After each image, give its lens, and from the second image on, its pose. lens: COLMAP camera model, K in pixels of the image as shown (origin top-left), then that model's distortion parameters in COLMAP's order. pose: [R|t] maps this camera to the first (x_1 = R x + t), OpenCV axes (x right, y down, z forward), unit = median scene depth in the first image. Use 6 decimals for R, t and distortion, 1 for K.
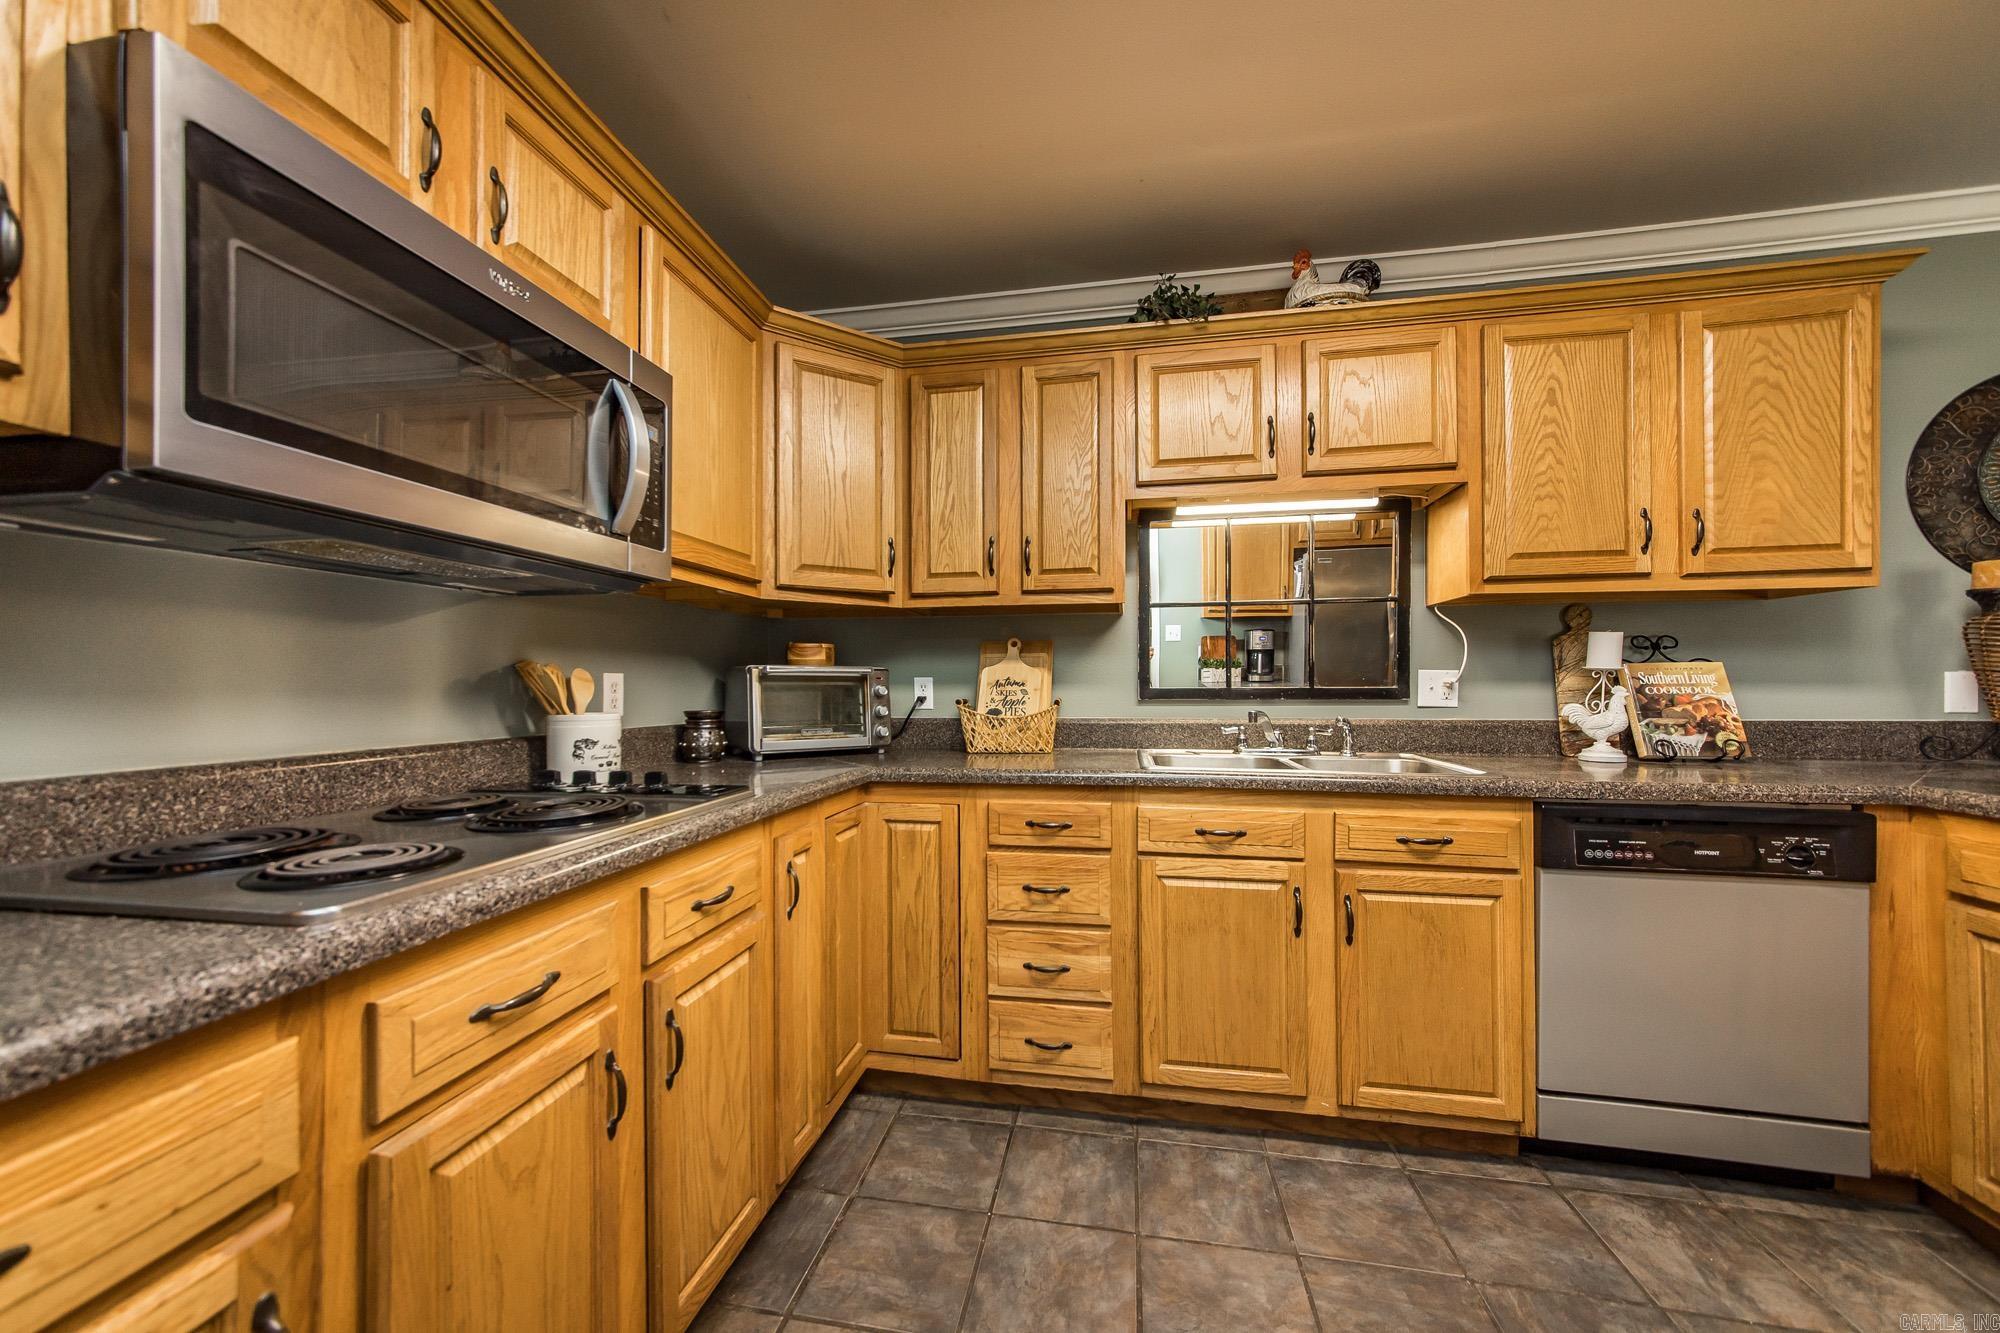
lens RADIAL K [[709.6, 0, 1001.5], [0, 709.6, 679.6], [0, 0, 1]] dist [-0.000481, 0.000062]
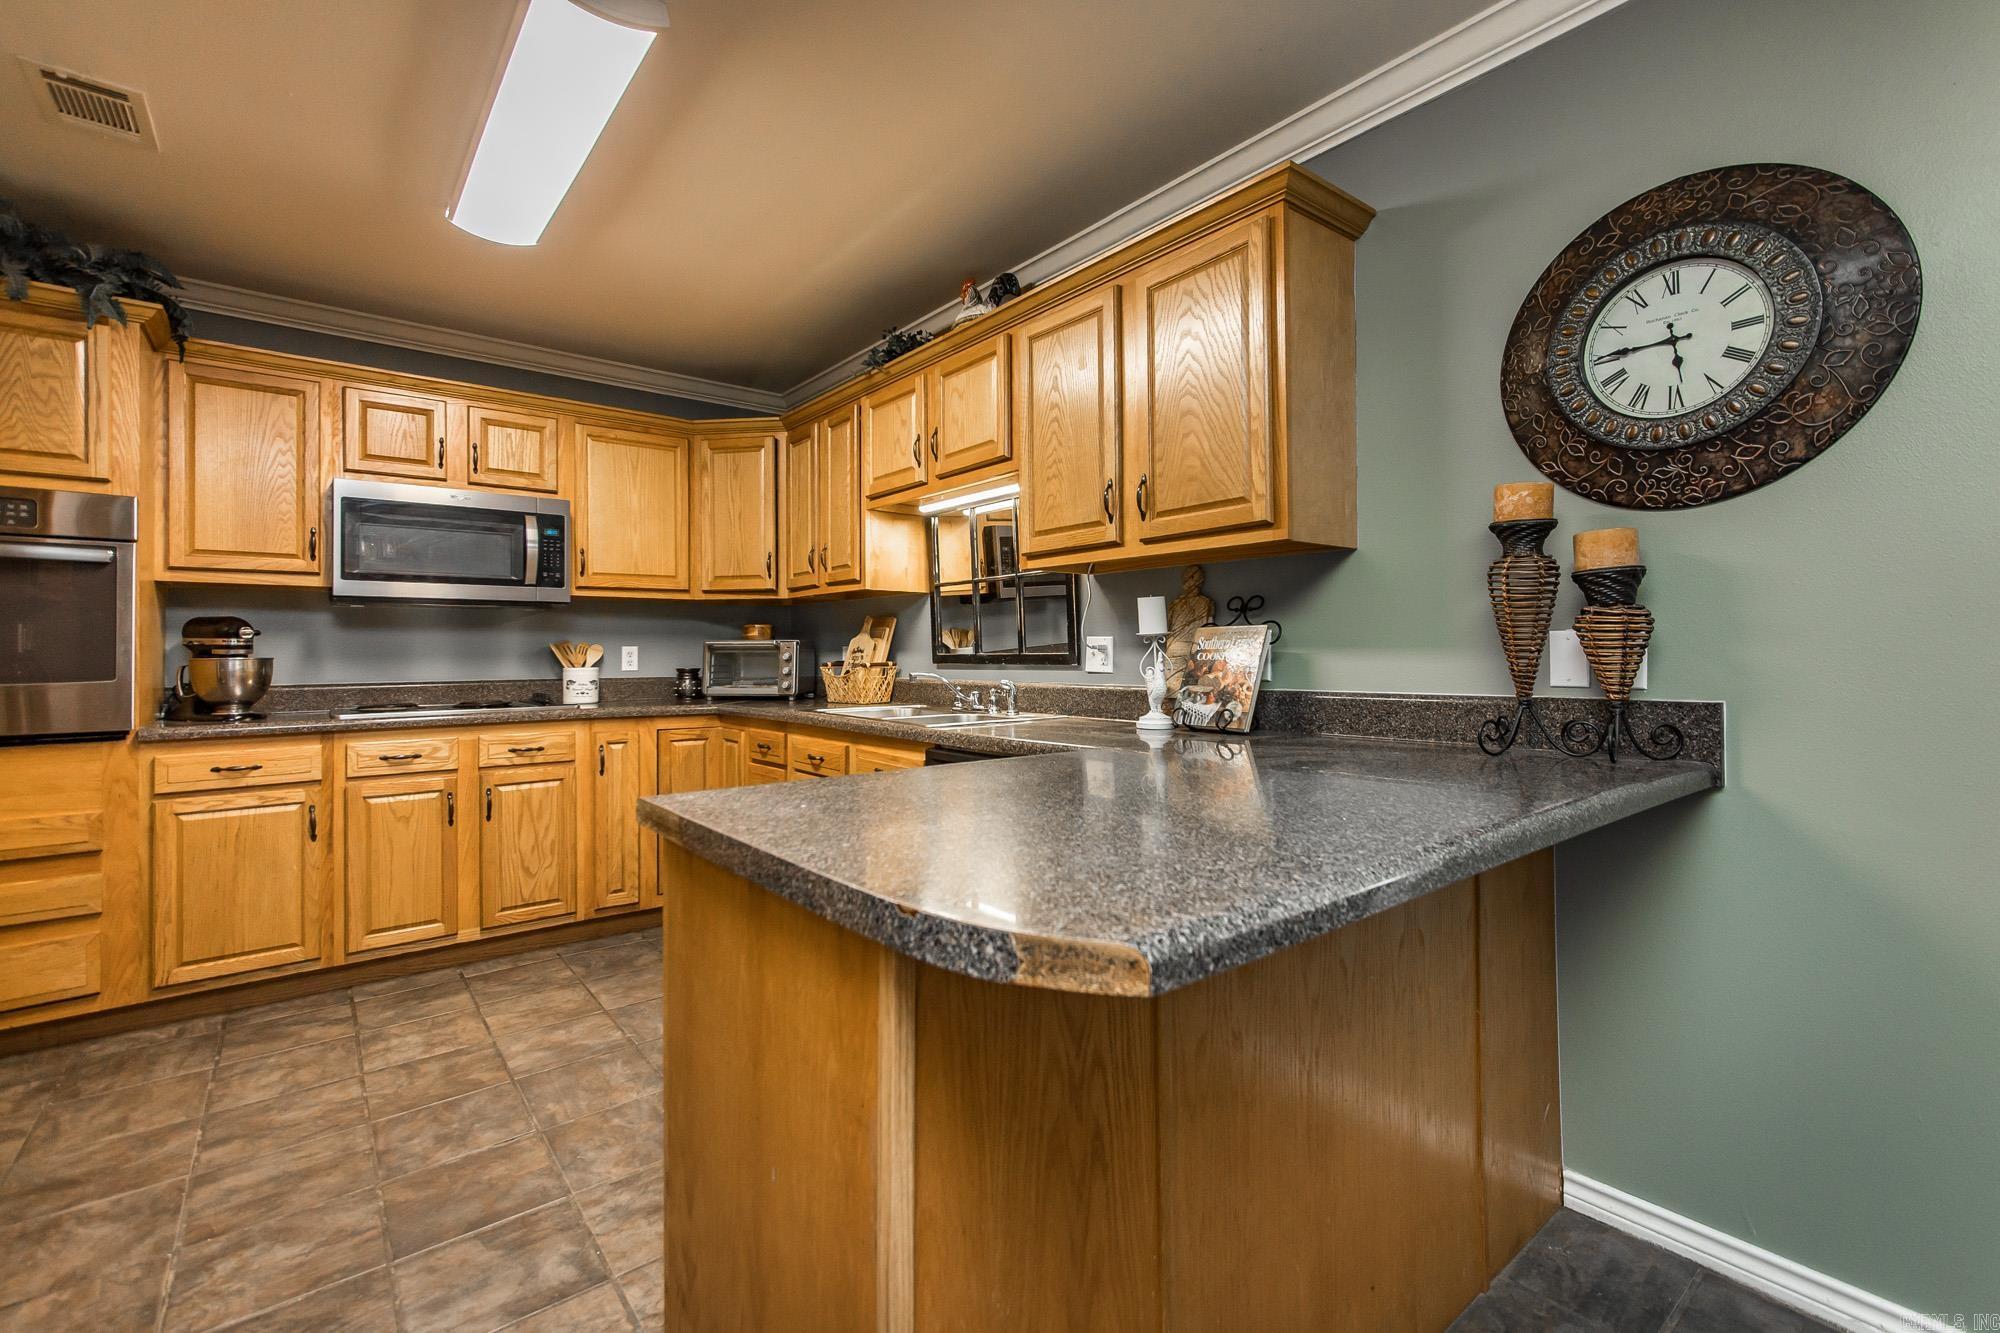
lens RADIAL K [[867.5, 0, 1002.6], [0, 867.5, 637.1], [0, 0, 1]] dist [0.000215, 0.000696]
pose [[0.755754, -0.013810, -0.654709, 1.573183], [0.008726, 0.999901, -0.011018, 0.000270], [0.654797, 0.002613, 0.755800, -0.048467]]
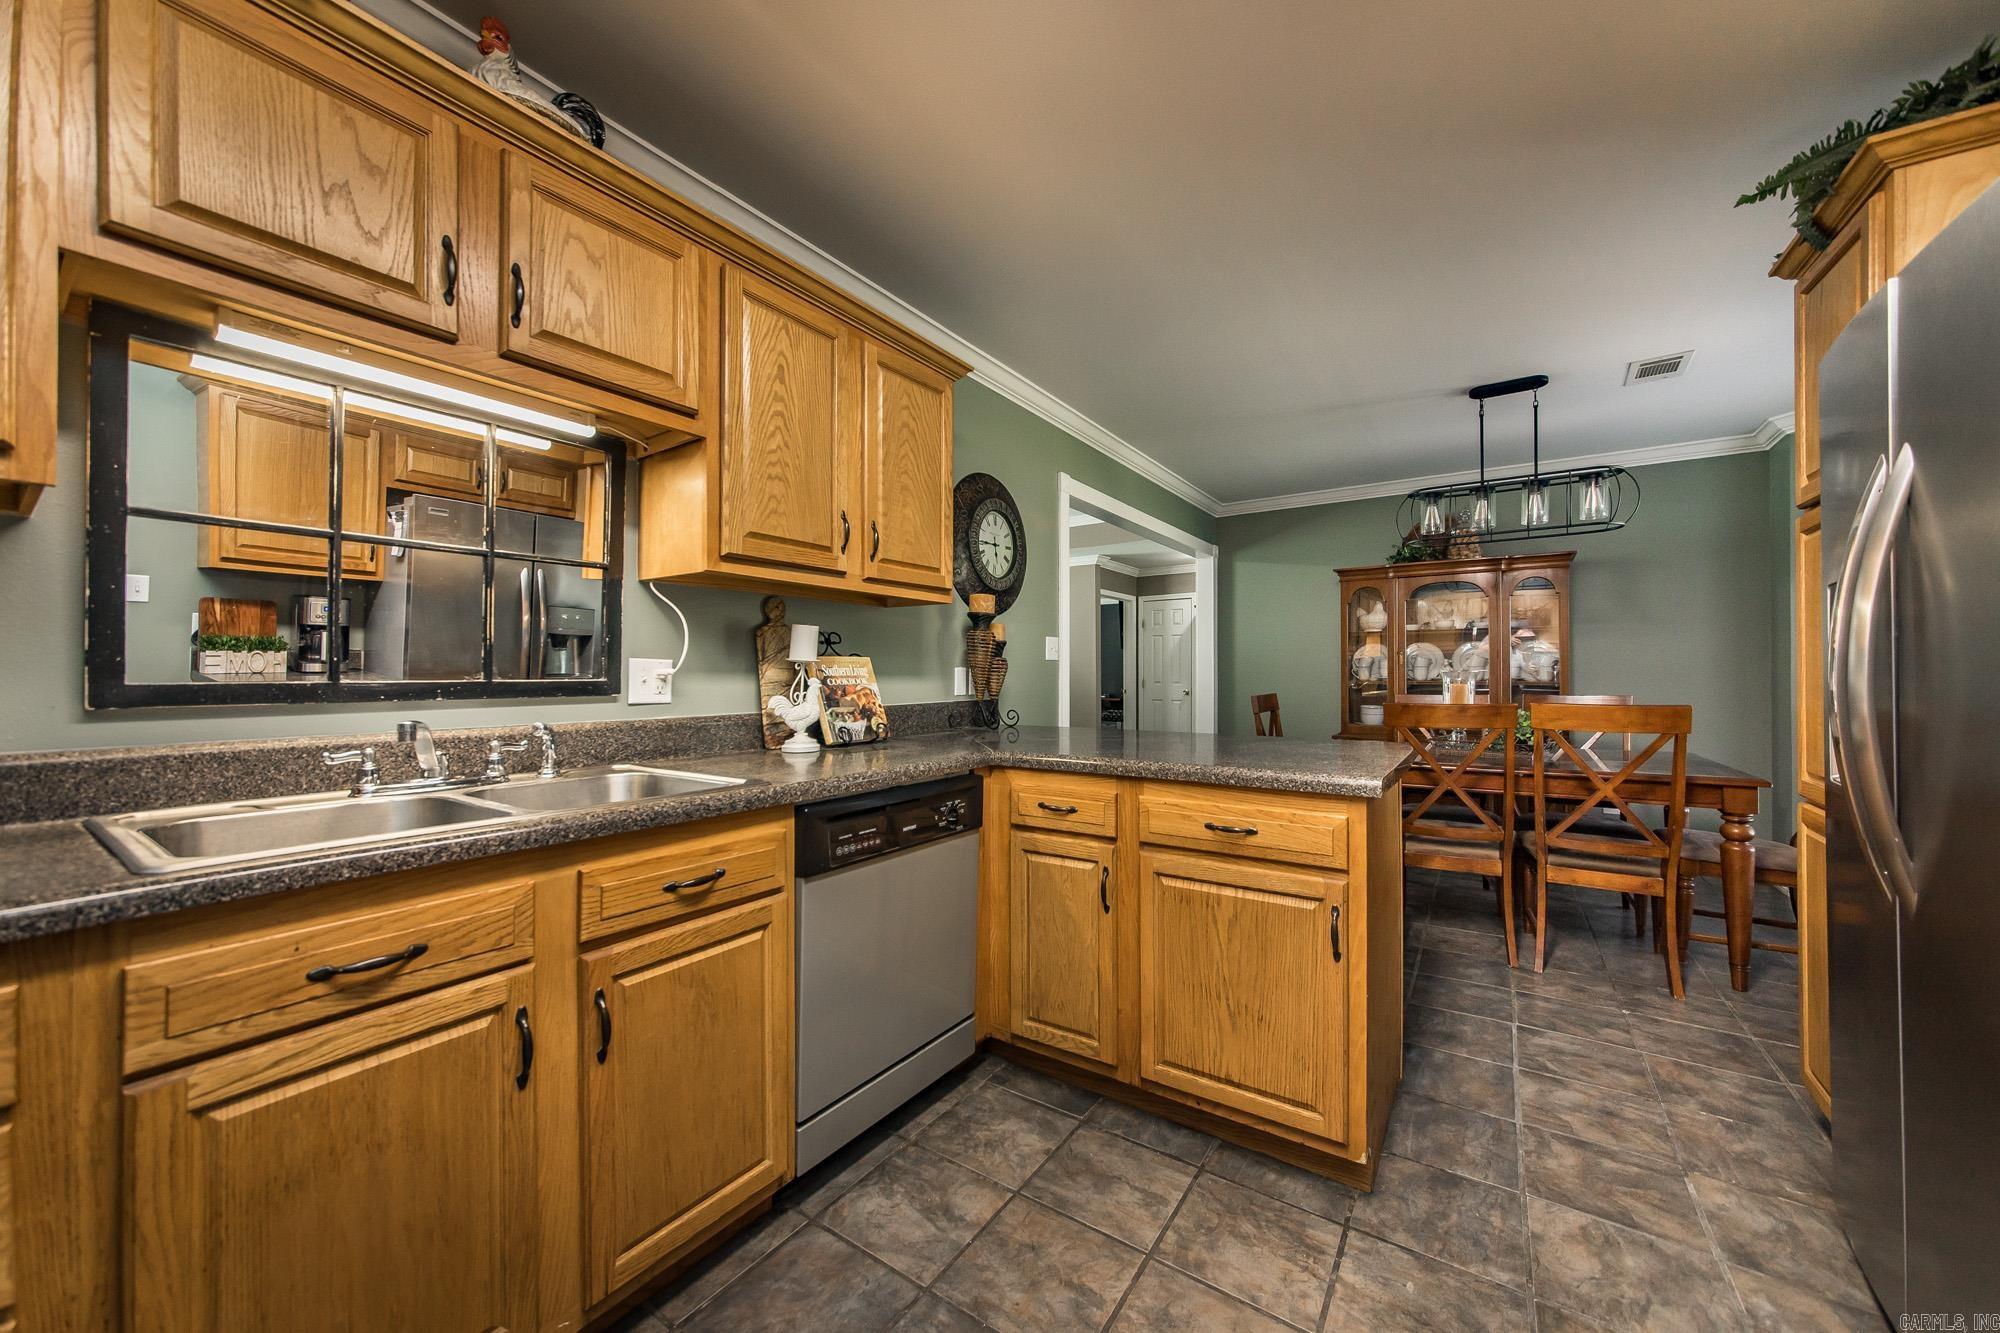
lens RADIAL K [[722.0, 0, 997.5], [0, 722.0, 669.5], [0, 0, 1]] dist [-0.010512, 0.002863]
pose [[0.413721, 0.008738, 0.910362, 0.019043], [-0.005429, 0.999960, -0.007131, 0.003038], [-0.910388, -0.001992, 0.413752, 0.334337]]
